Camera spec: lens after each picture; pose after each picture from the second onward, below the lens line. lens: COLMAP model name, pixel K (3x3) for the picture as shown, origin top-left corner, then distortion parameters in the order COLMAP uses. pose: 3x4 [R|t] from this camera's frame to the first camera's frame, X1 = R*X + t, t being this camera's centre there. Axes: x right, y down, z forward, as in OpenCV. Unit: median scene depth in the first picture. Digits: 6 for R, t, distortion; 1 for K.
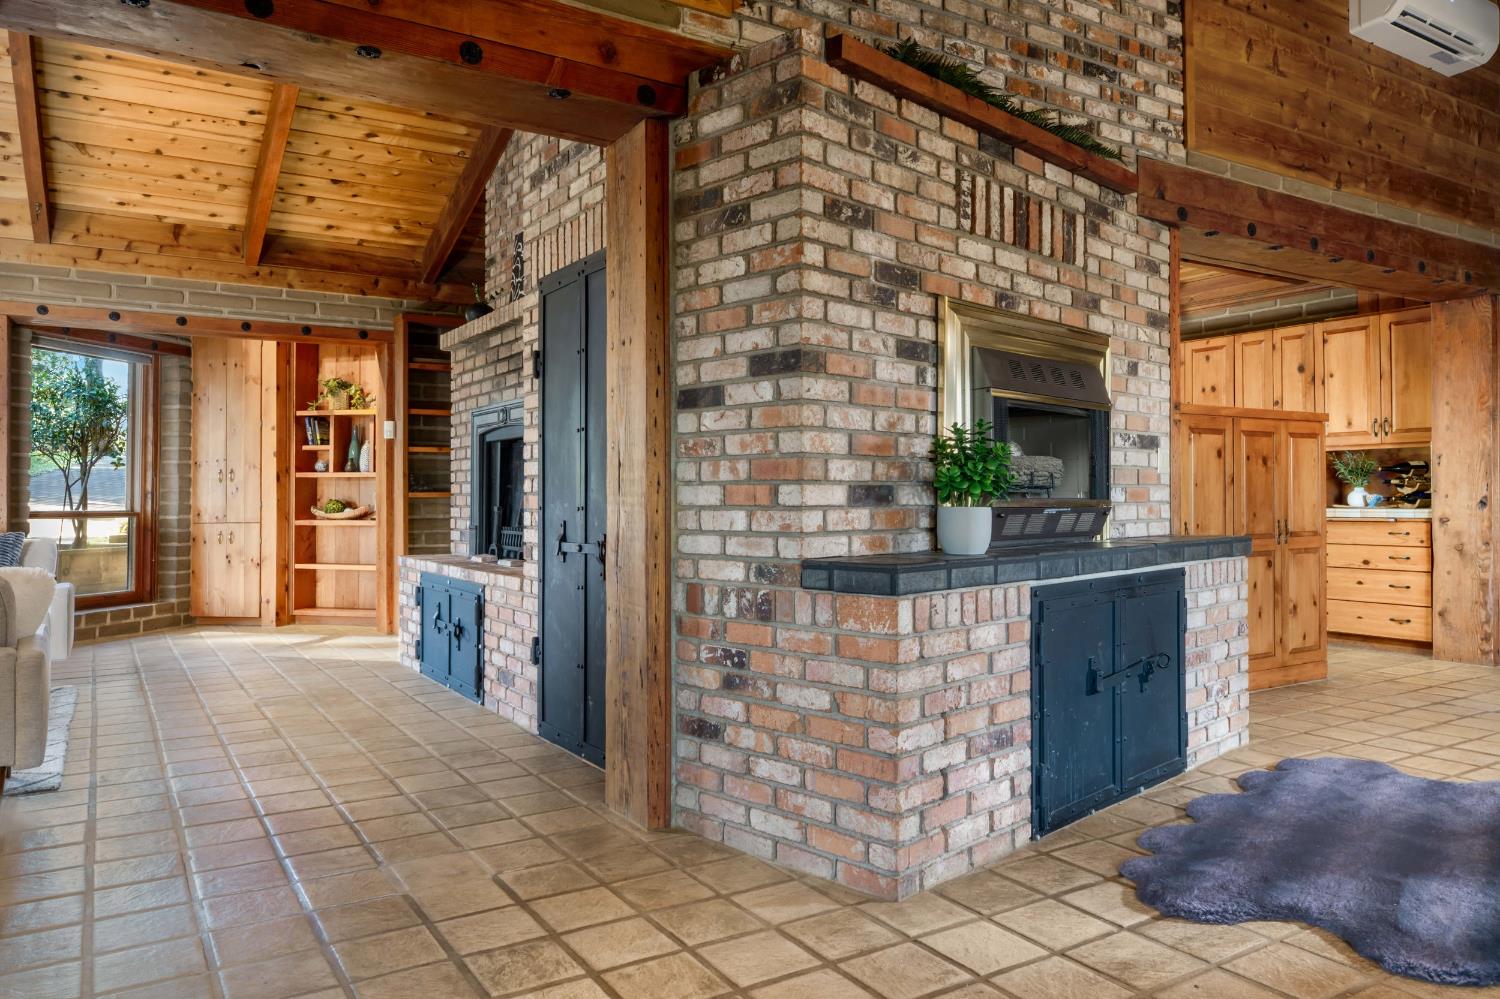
lens RADIAL K [[1011.4, 0, 757.5], [0, 1011.4, 509.4], [0, 0, 1]] dist [0.027568, 0.000320]
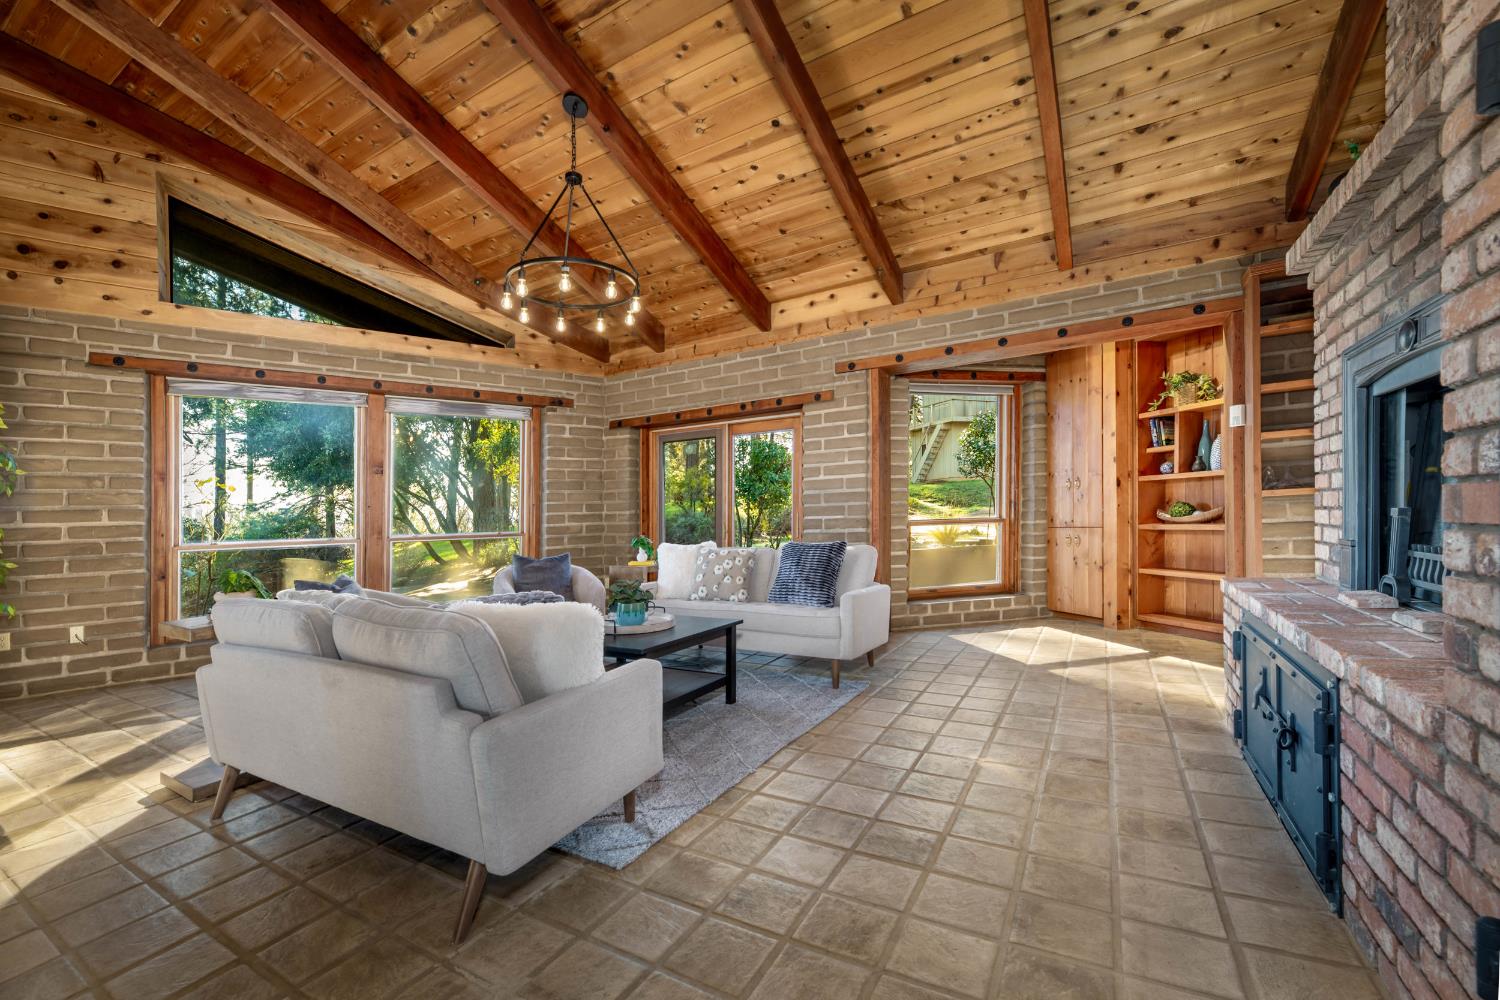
lens RADIAL K [[612.7, 0, 760.2], [0, 612.7, 523.0], [0, 0, 1]] dist [-0.001384, 0.000092]
pose [[0.446483, -0.003959, -0.894783, -0.092474], [0.023573, 0.999695, 0.007339, -0.004010], [0.894481, -0.024370, 0.446440, 0.437952]]
